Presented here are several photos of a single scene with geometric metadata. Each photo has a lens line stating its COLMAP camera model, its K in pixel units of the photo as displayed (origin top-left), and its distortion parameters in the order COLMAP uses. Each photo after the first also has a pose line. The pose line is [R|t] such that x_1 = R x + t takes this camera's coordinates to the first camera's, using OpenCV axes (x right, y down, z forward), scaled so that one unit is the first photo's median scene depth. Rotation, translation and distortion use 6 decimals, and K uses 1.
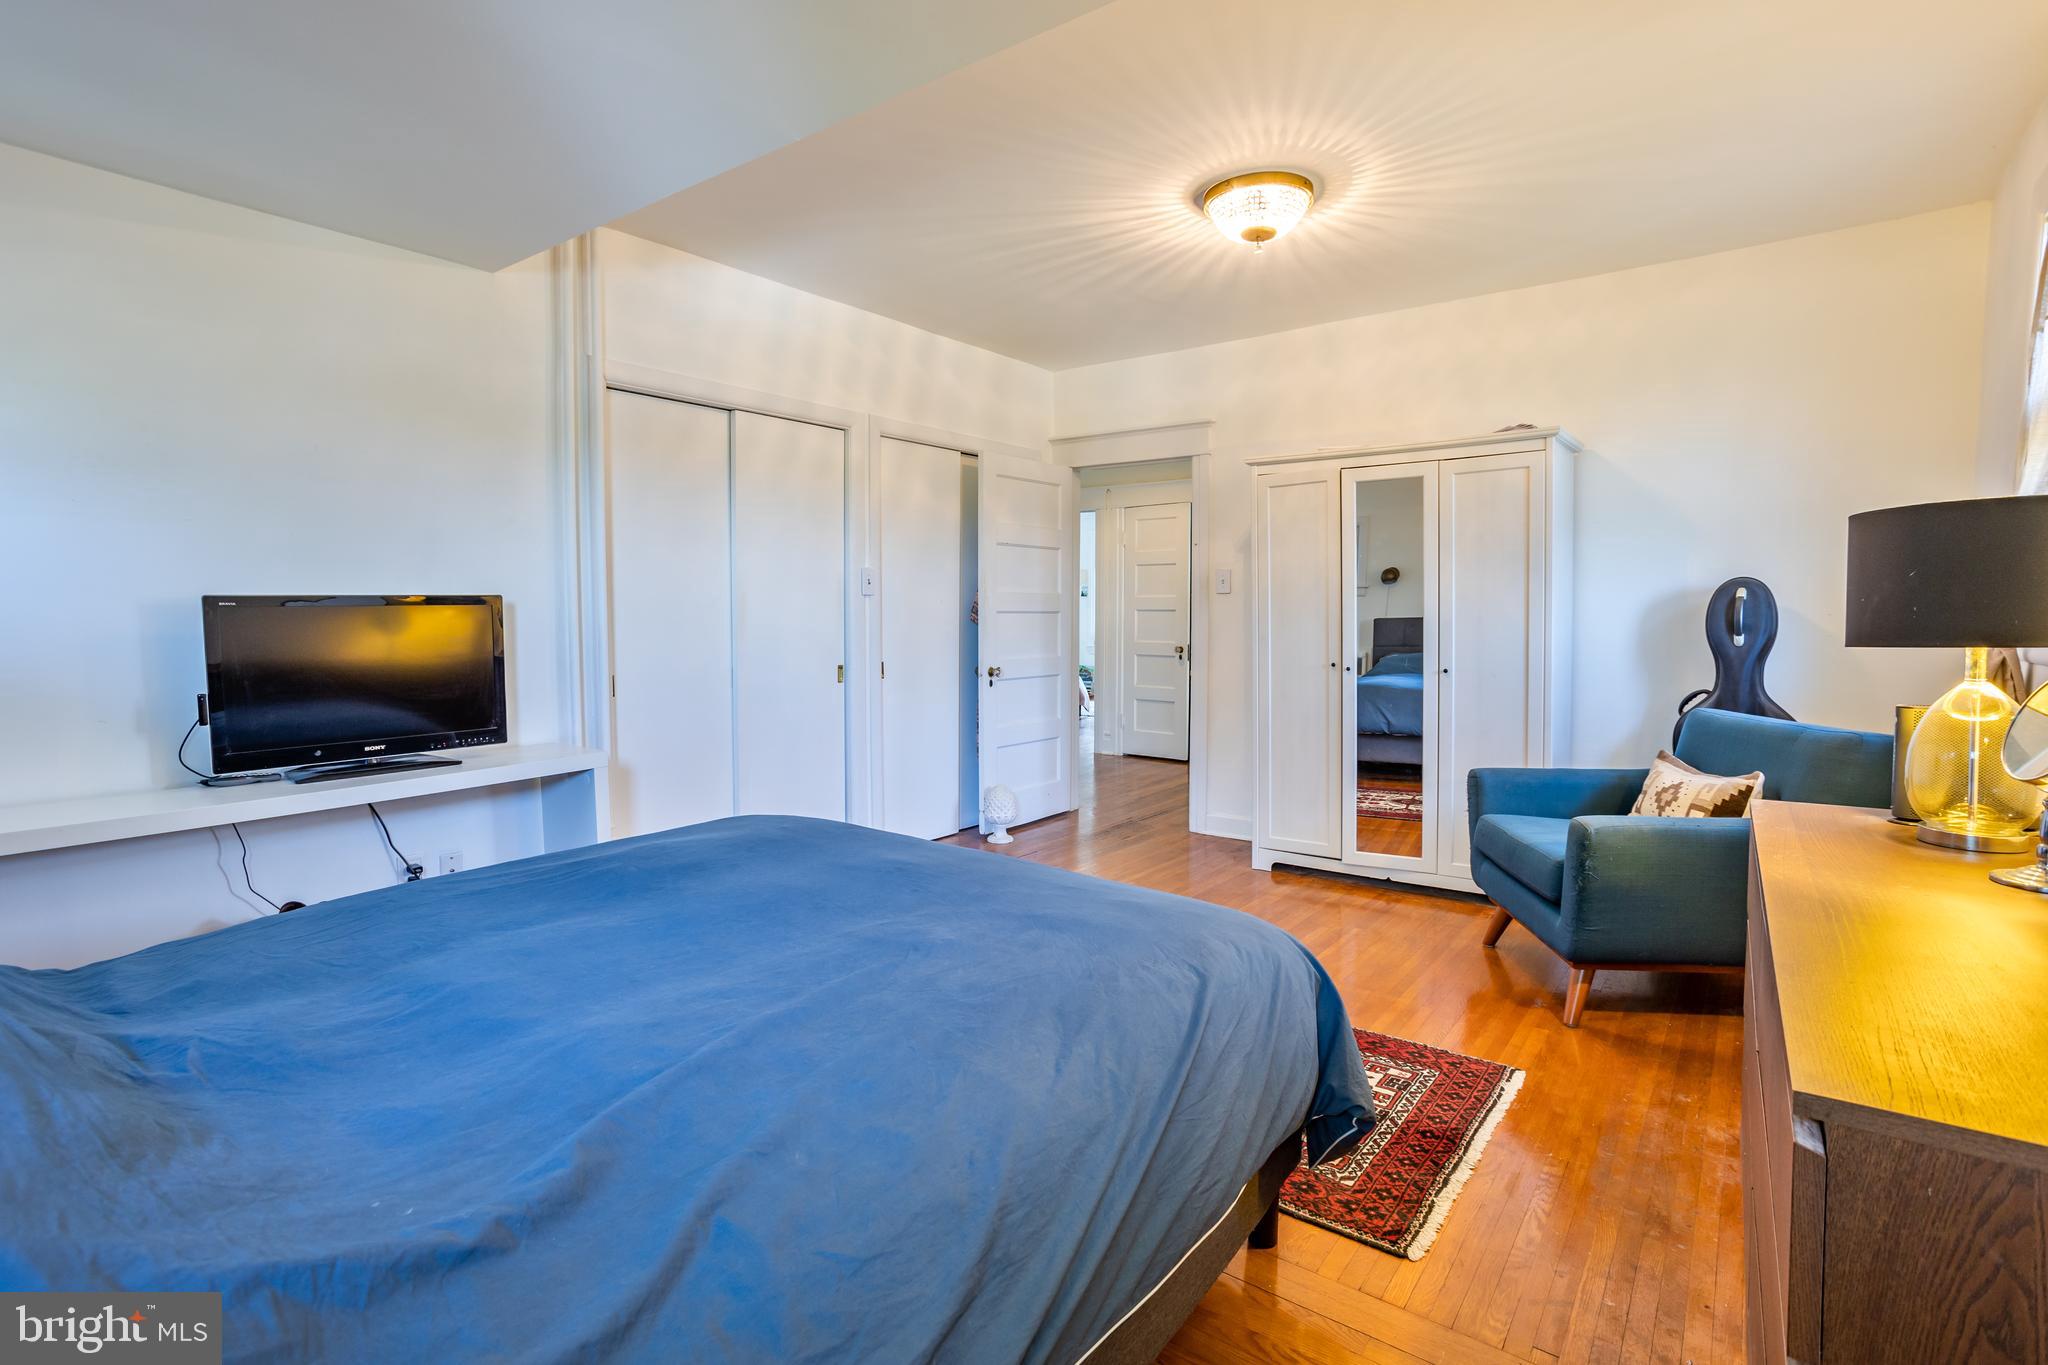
lens RADIAL K [[987.8, 0, 1023.7], [0, 987.8, 673.1], [0, 0, 1]] dist [-0.052199, 0.035029]
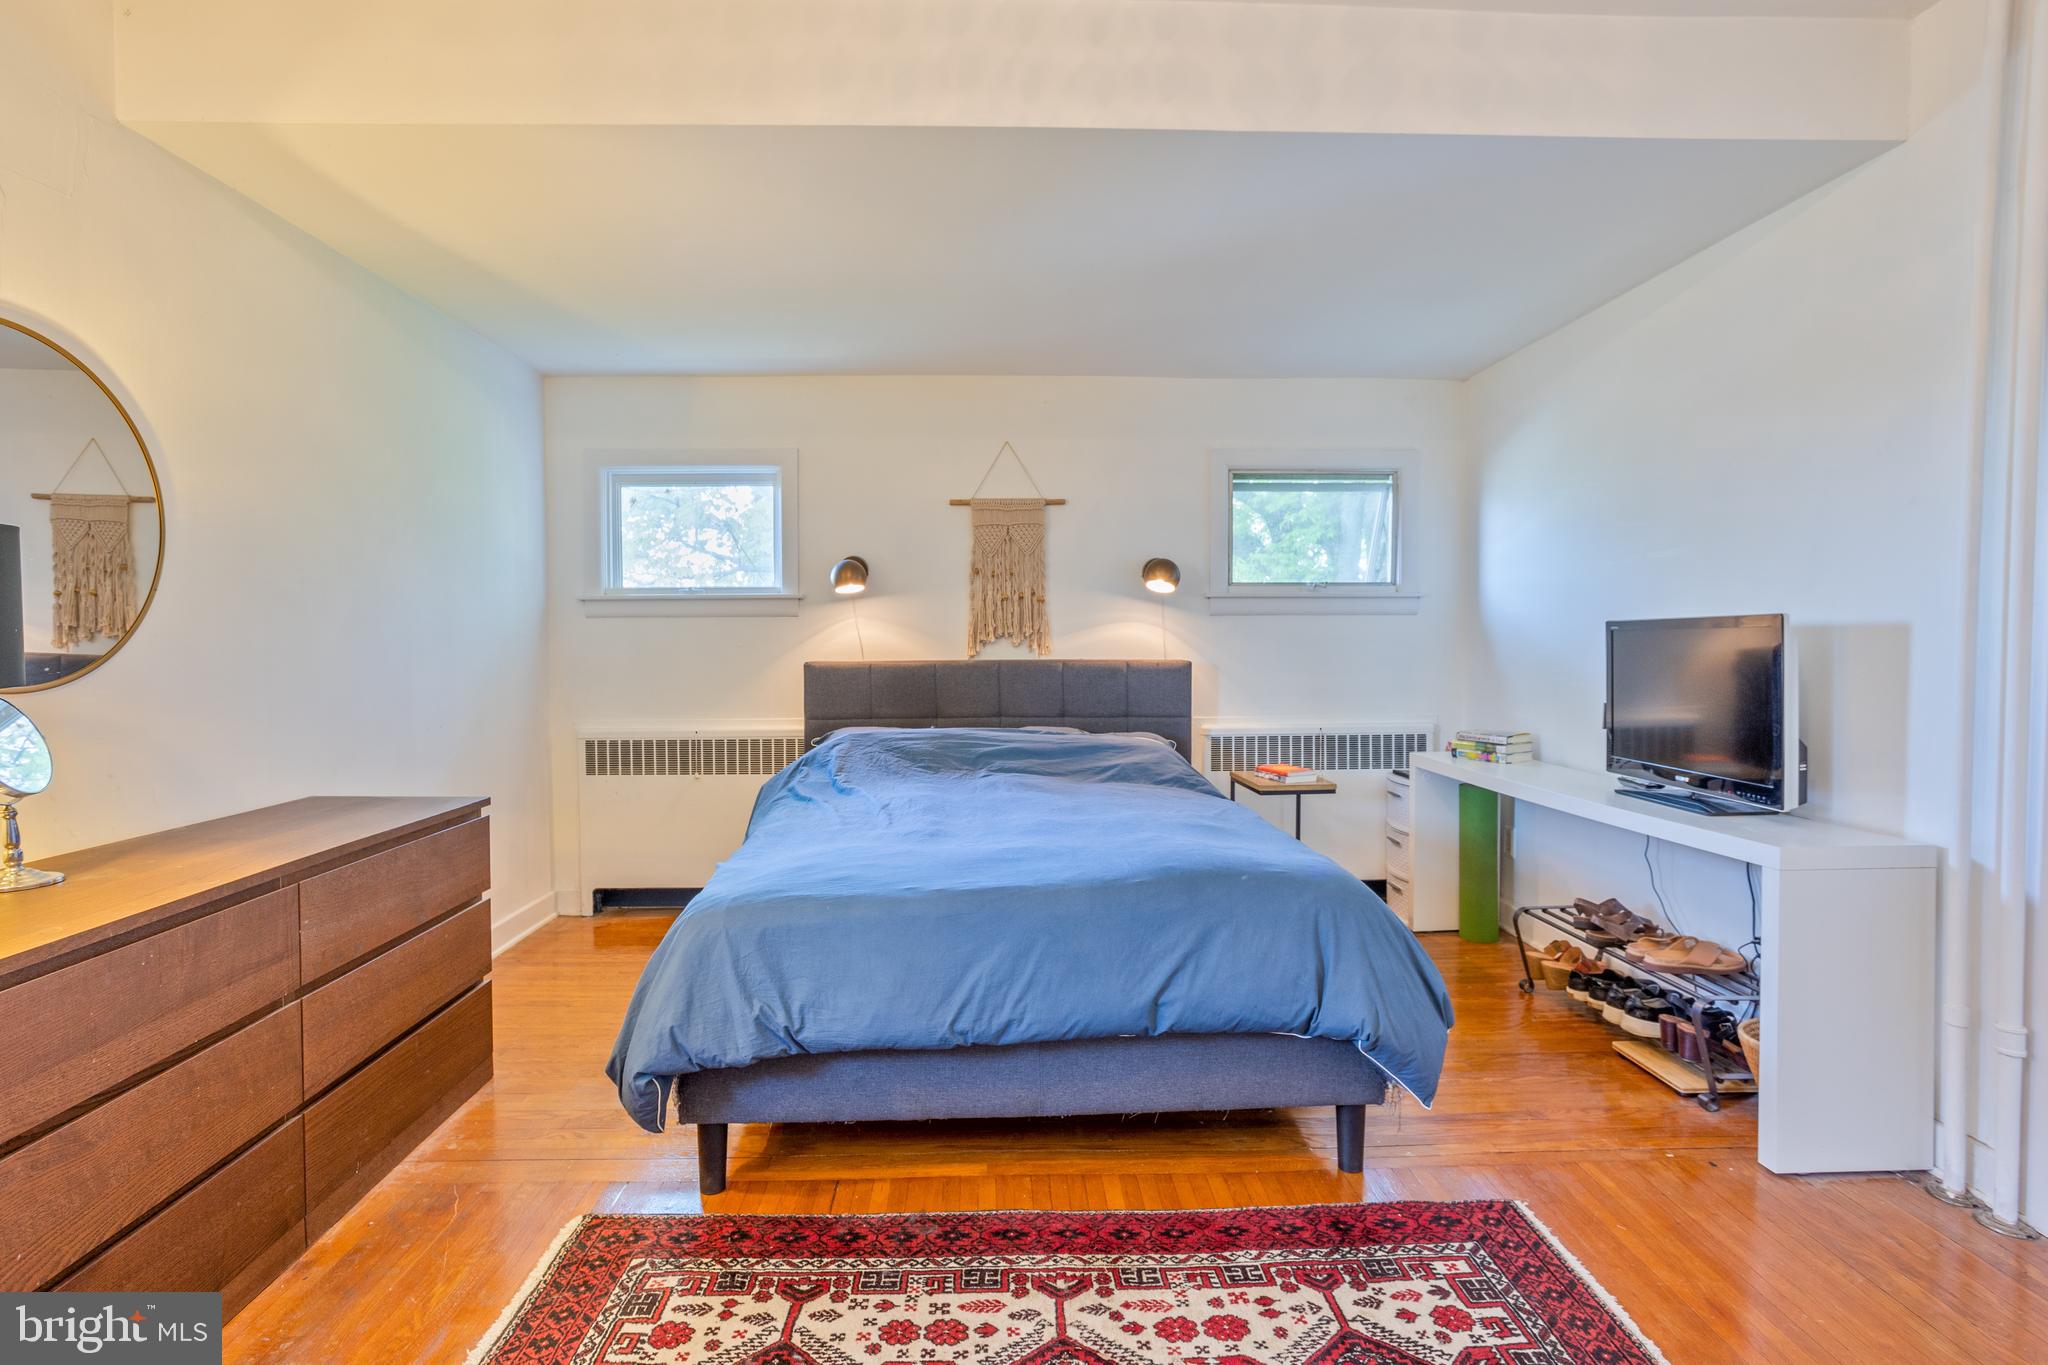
lens RADIAL K [[987.8, 0, 1023.7], [0, 987.8, 673.1], [0, 0, 1]] dist [-0.052199, 0.035029]
pose [[-0.769659, 0.016656, -0.638238, 0.633560], [-0.018939, 0.998624, 0.048900, -0.084573], [0.638174, 0.049724, -0.768284, 1.926736]]
